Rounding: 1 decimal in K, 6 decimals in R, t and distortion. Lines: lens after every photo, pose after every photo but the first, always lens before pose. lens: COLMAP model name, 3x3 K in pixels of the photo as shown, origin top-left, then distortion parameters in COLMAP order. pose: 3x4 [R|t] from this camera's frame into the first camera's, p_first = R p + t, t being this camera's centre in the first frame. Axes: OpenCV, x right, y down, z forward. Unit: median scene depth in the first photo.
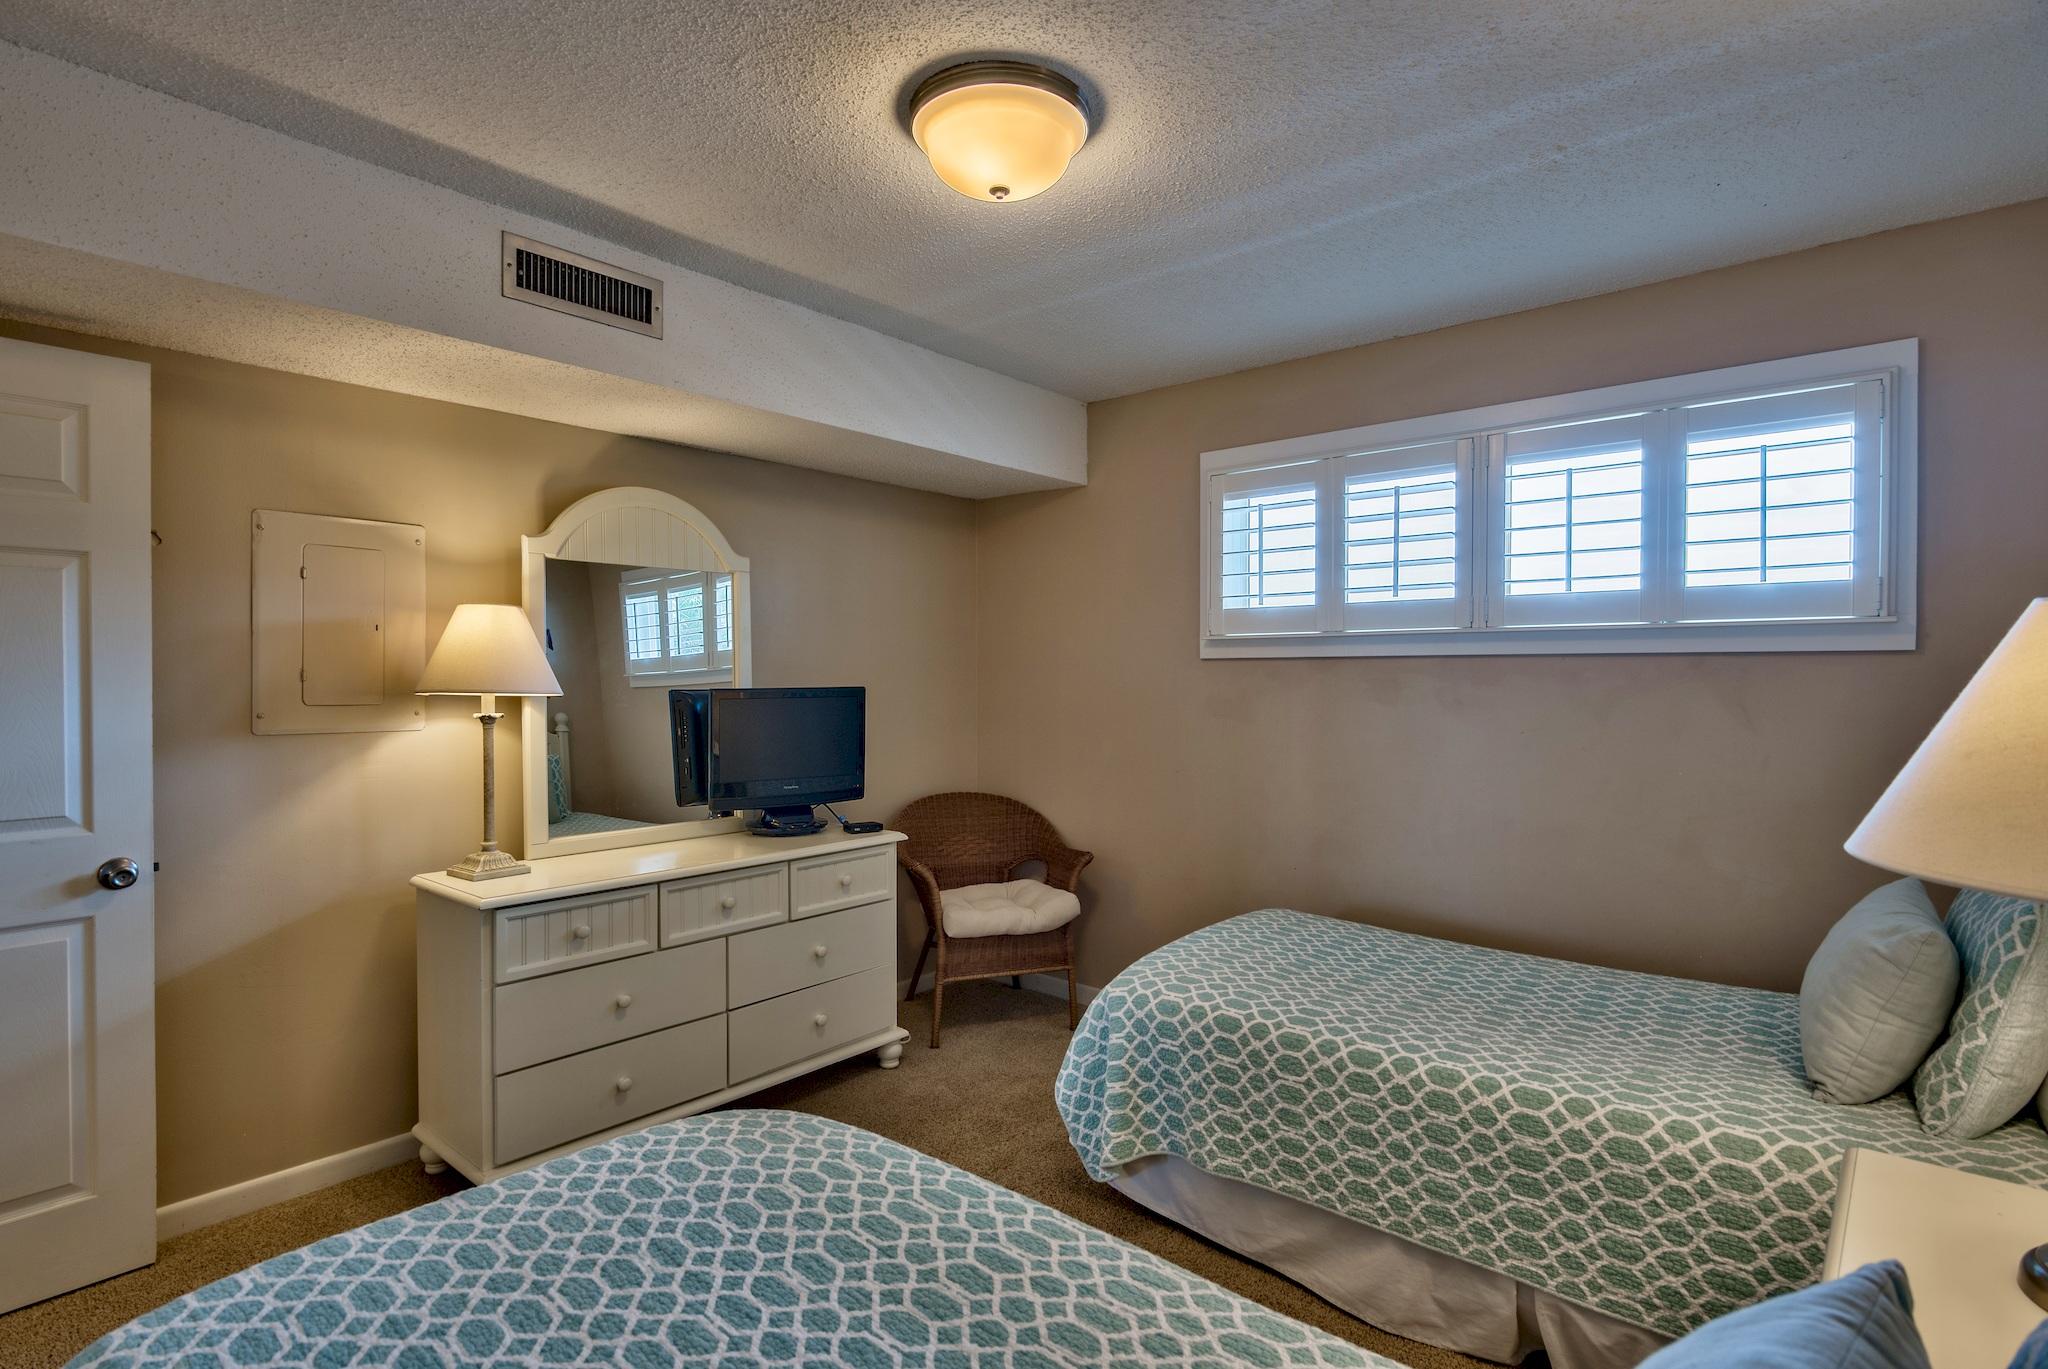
lens RADIAL K [[1025.6, 0, 1017.0], [0, 1025.6, 705.3], [0, 0, 1]] dist [0.000060, 0.000068]
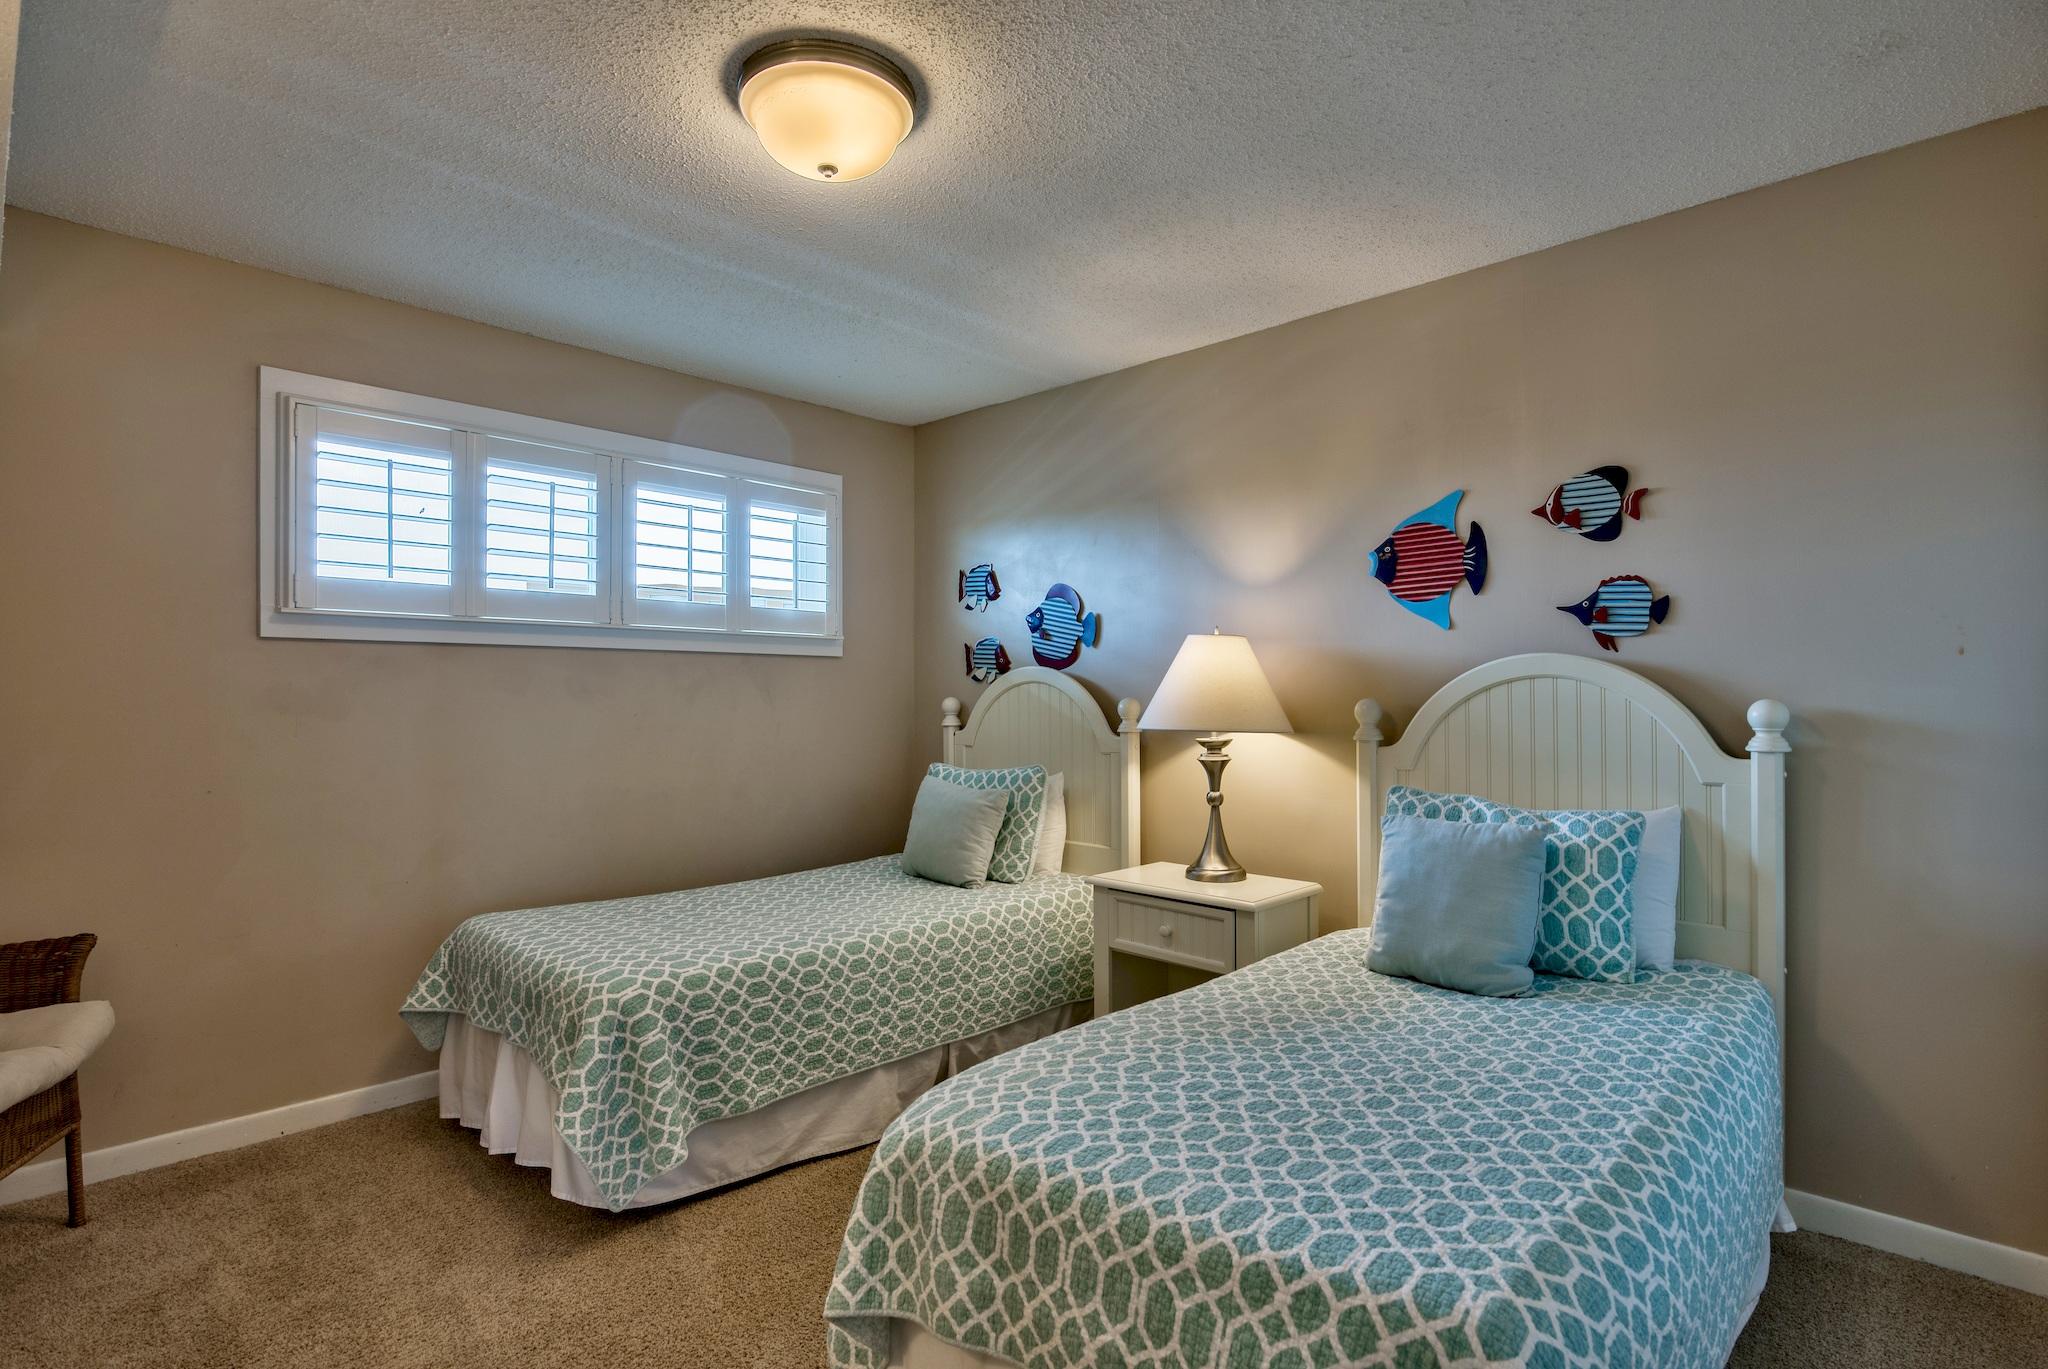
lens RADIAL K [[1004.6, 0, 1027.3], [0, 1004.6, 641.6], [0, 0, 1]] dist [0.049852, -0.000103]
pose [[0.075028, 0.033591, 0.996616, -0.808491], [0.015931, 0.999265, -0.034879, -0.007312], [-0.997054, 0.018494, 0.074438, 0.547506]]
